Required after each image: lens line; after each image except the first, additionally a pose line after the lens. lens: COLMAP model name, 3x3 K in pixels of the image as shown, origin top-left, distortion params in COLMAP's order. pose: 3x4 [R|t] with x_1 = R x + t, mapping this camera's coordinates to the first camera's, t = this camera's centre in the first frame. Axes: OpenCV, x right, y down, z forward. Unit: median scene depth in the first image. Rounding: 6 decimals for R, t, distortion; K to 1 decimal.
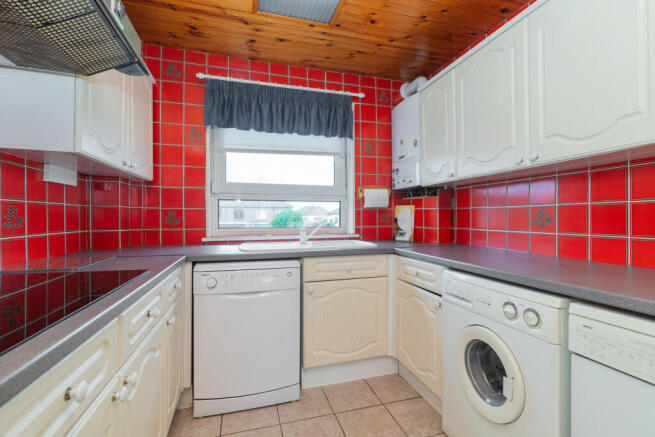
lens RADIAL K [[299.9, 0, 326.5], [0, 299.9, 219.2], [0, 0, 1]] dist [-0.002015, -0.000143]
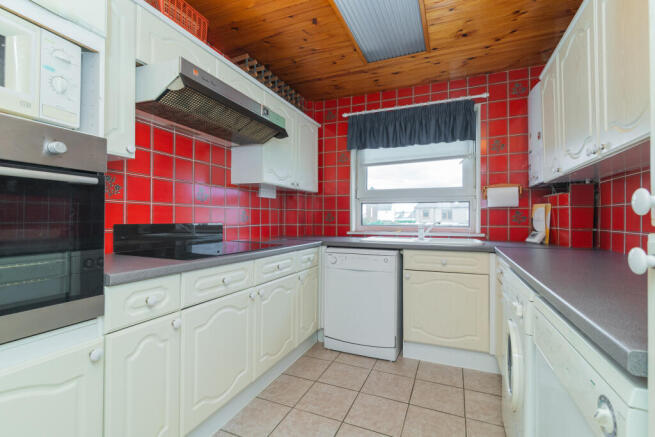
lens RADIAL K [[299.9, 0, 326.5], [0, 299.9, 219.2], [0, 0, 1]] dist [-0.002015, -0.000143]
pose [[0.768354, 0.005893, -0.639998, 0.383820], [-0.007232, 0.999974, 0.000525, 0.005152], [0.639985, 0.004225, 0.768376, -0.119251]]
